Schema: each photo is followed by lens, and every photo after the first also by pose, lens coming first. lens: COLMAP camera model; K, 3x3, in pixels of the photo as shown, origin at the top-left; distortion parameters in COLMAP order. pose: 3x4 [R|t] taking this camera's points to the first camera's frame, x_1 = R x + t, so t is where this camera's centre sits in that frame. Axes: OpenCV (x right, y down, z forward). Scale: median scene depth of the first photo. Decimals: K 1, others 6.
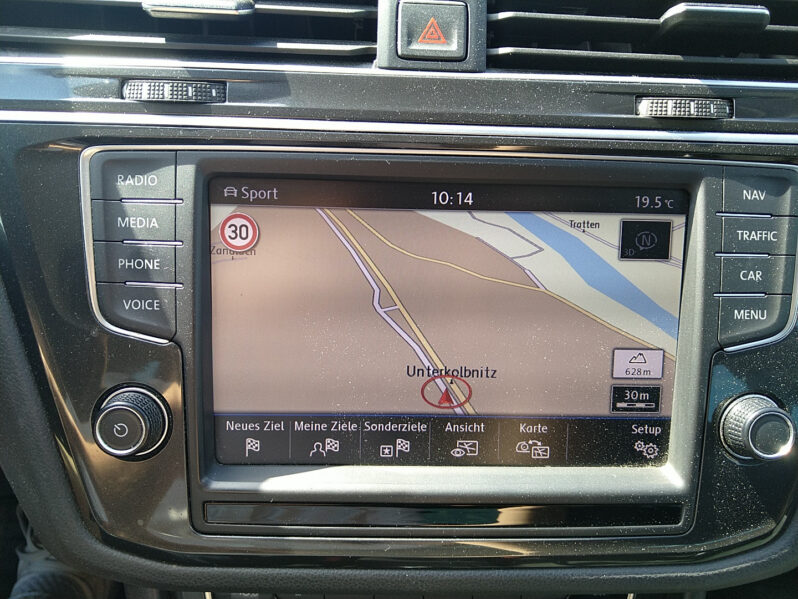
lens RADIAL K [[634.5, 0, 398.9], [0, 634.5, 299.0], [0, 0, 1]] dist [0.007428, 0.006285]
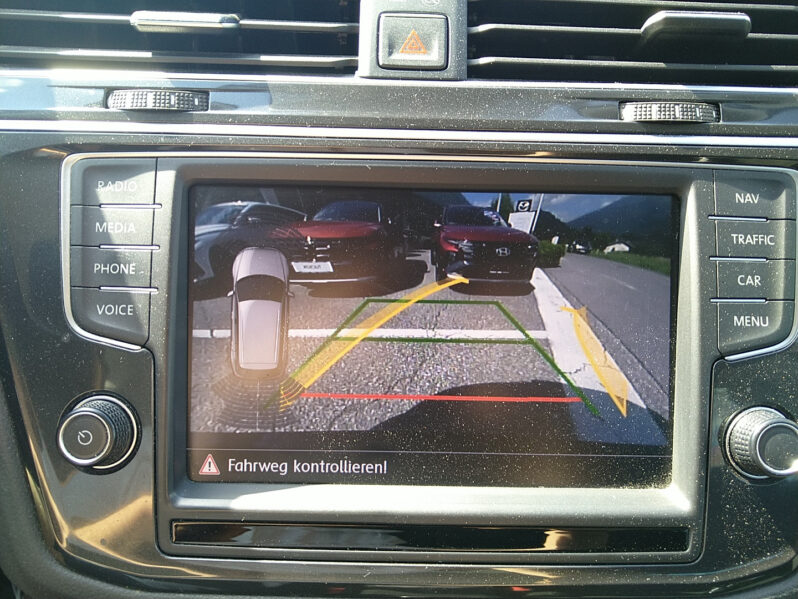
lens RADIAL K [[634.5, 0, 399.2], [0, 634.5, 300.3], [0, 0, 1]] dist [0.007428, 0.006285]
pose [[0.999471, -0.005180, -0.032112, 0.060883], [0.001488, 0.993486, -0.113941, 0.102666], [0.032493, 0.113833, 0.992968, 0.040250]]
